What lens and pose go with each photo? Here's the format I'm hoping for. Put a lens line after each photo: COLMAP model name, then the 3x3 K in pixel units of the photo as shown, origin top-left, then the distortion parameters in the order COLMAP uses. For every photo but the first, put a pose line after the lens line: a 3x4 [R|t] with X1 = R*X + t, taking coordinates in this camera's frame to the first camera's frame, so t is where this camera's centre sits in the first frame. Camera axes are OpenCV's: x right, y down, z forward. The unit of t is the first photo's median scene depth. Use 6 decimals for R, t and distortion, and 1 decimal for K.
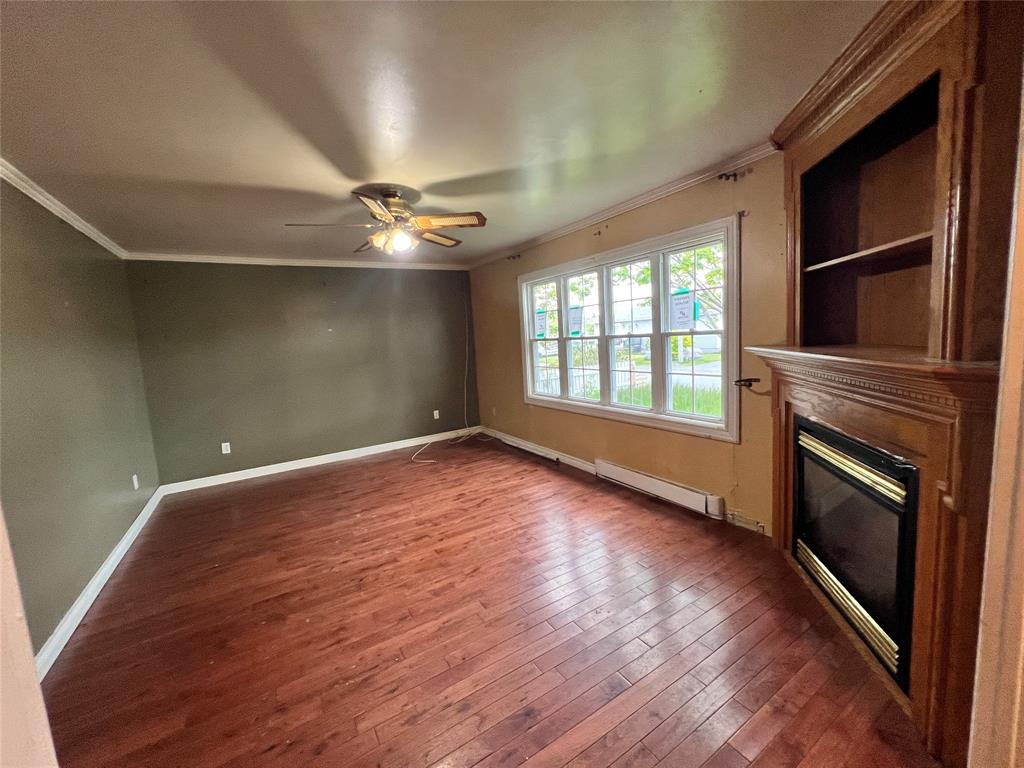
lens RADIAL K [[410.8, 0, 512.9], [0, 410.8, 381.4], [0, 0, 1]] dist [-0.004607, 0.000313]
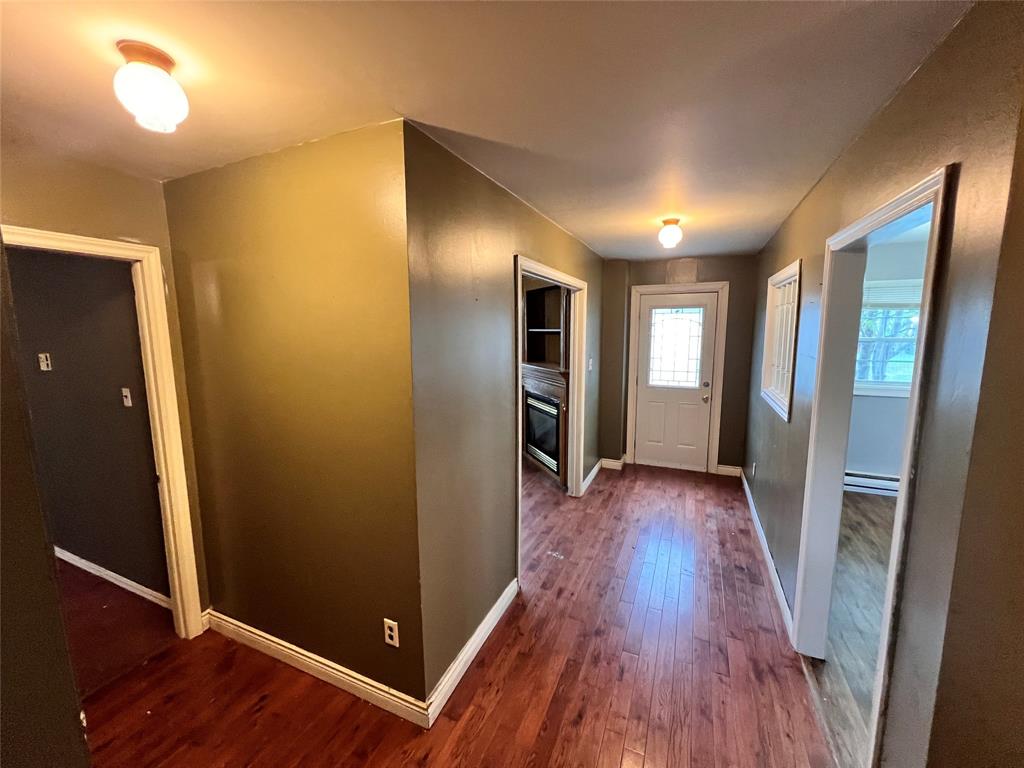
lens RADIAL K [[410.8, 0, 513.2], [0, 410.8, 384.0], [0, 0, 1]] dist [-0.004607, 0.000313]
pose [[0.828034, -0.013022, 0.560526, -0.967614], [0.016936, 0.999855, -0.001791, 0.058285], [-0.560421, 0.010976, 0.828135, -1.273587]]
